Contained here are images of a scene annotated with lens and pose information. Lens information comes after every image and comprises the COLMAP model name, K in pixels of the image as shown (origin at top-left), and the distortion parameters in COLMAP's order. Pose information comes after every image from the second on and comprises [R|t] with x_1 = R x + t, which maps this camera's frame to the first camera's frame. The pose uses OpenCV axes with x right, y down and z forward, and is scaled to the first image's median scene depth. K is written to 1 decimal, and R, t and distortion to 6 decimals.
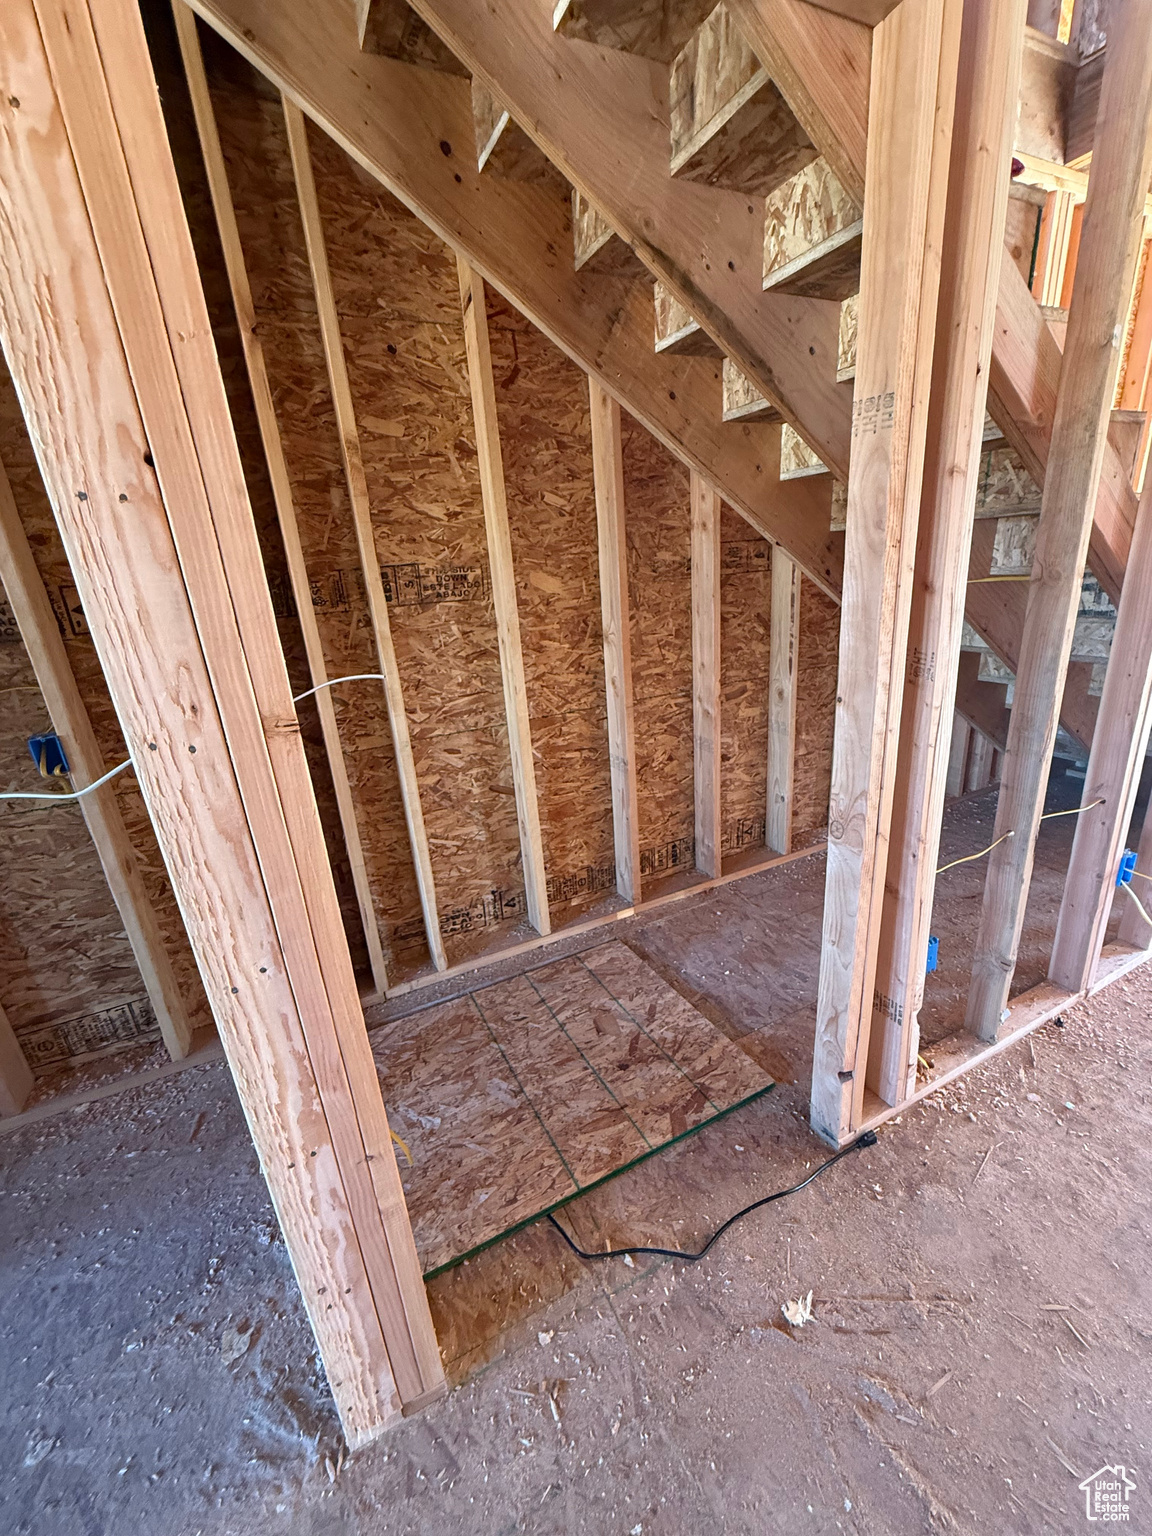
lens RADIAL K [[615.4, 0, 578.1], [0, 615.4, 767.9], [0, 0, 1]] dist [-0.001181, -0.000135]
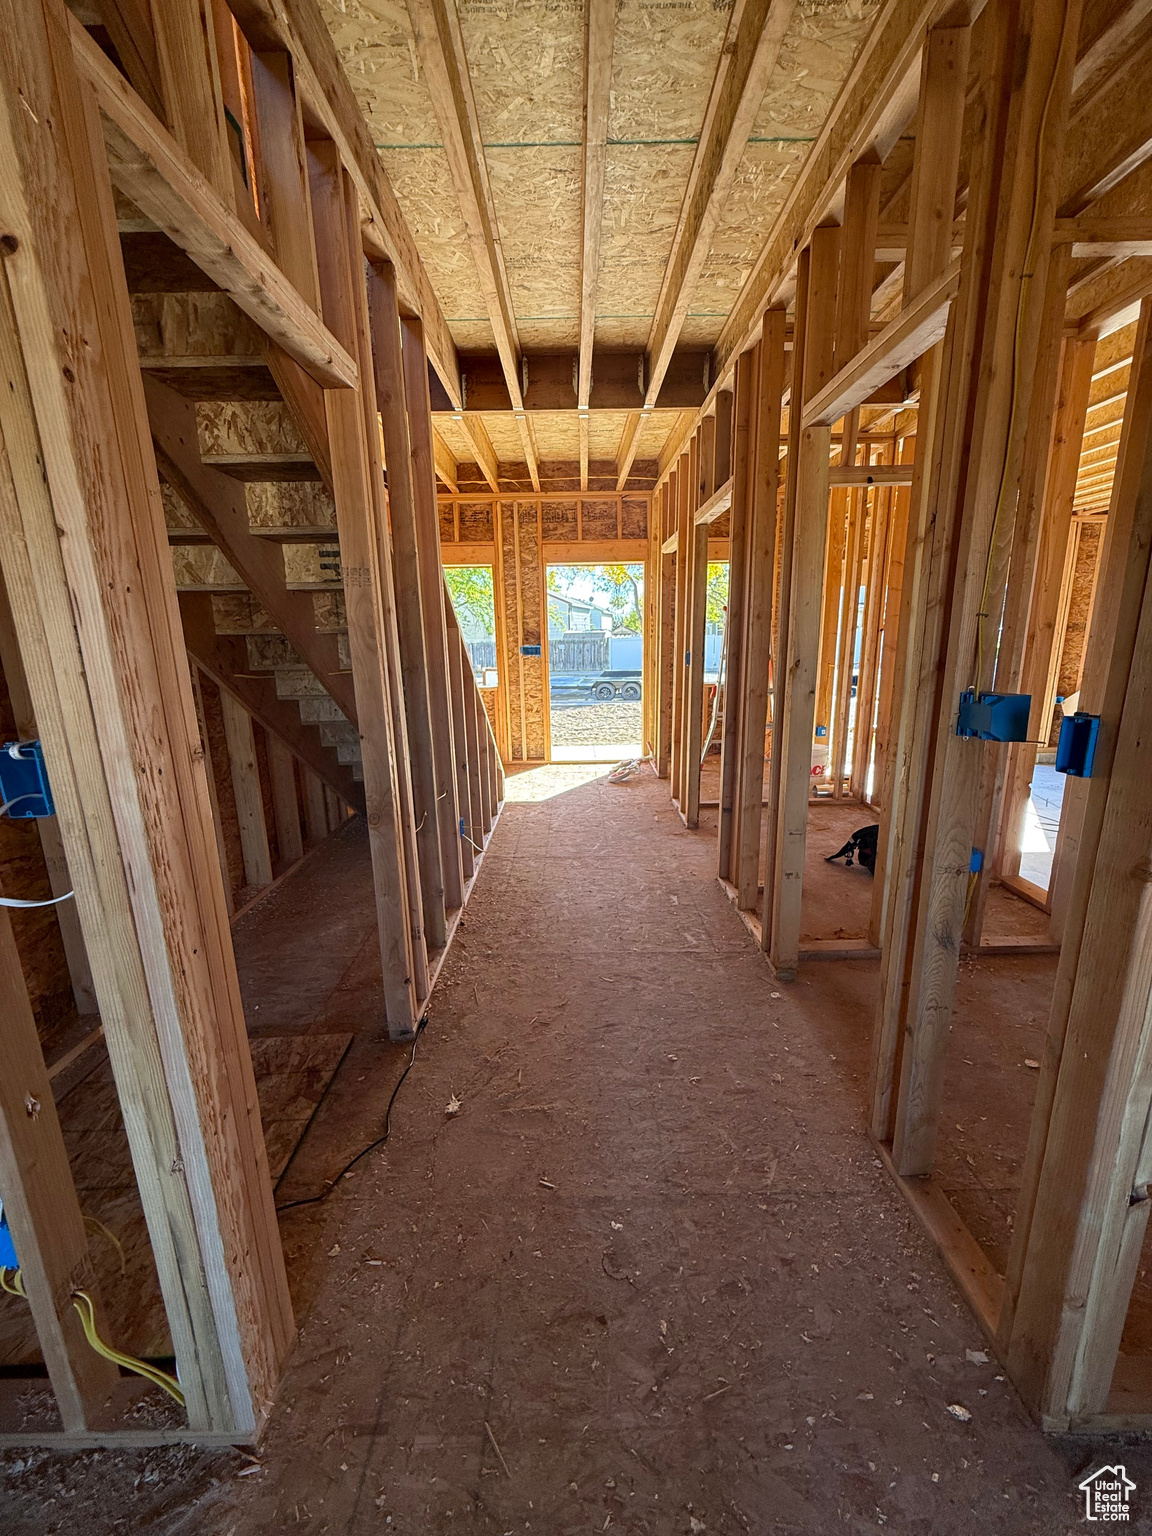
lens RADIAL K [[615.4, 0, 578.3], [0, 615.4, 770.8], [0, 0, 1]] dist [-0.001181, -0.000135]
pose [[0.430789, -0.135558, 0.892214, -0.693691], [0.273864, 0.961668, 0.013880, 0.095512], [-0.859895, 0.238366, 0.451400, -0.181336]]
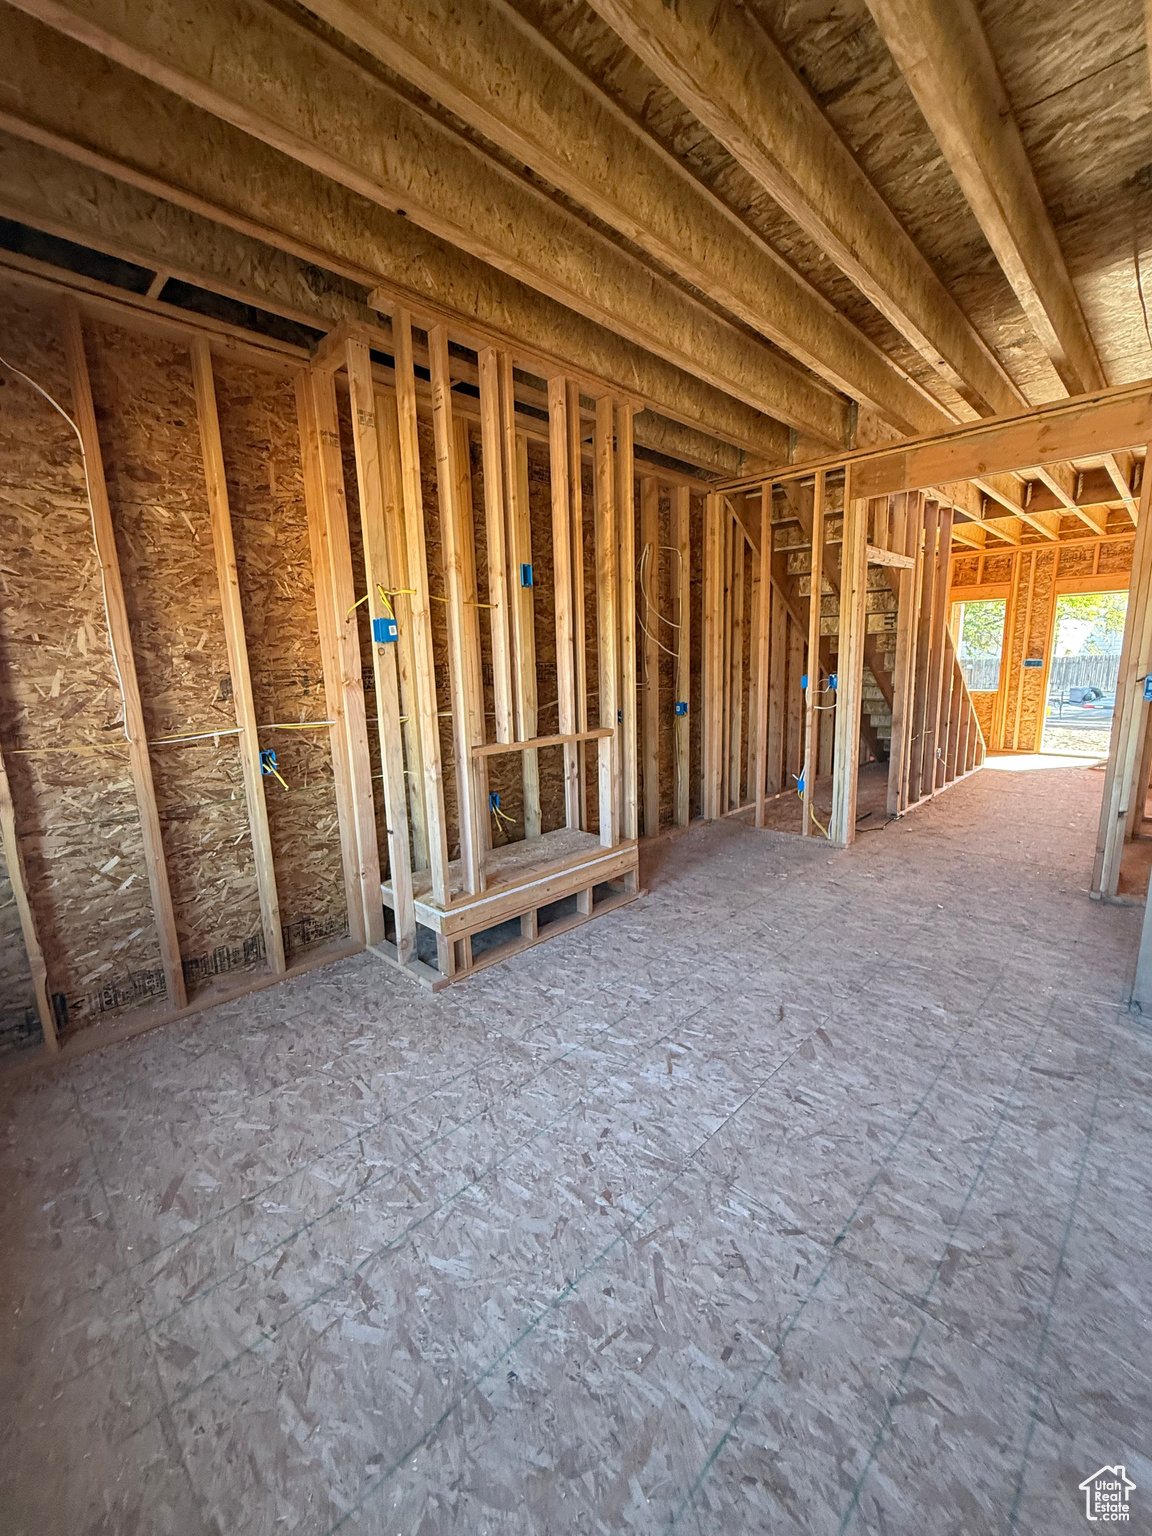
lens RADIAL K [[615.4, 0, 578.9], [0, 615.4, 768.2], [0, 0, 1]] dist [-0.001181, -0.000135]
pose [[0.941546, -0.009987, 0.336738, -2.708659], [0.063865, 0.986726, -0.149308, 0.795410], [-0.330777, 0.162086, 0.929685, -1.903009]]
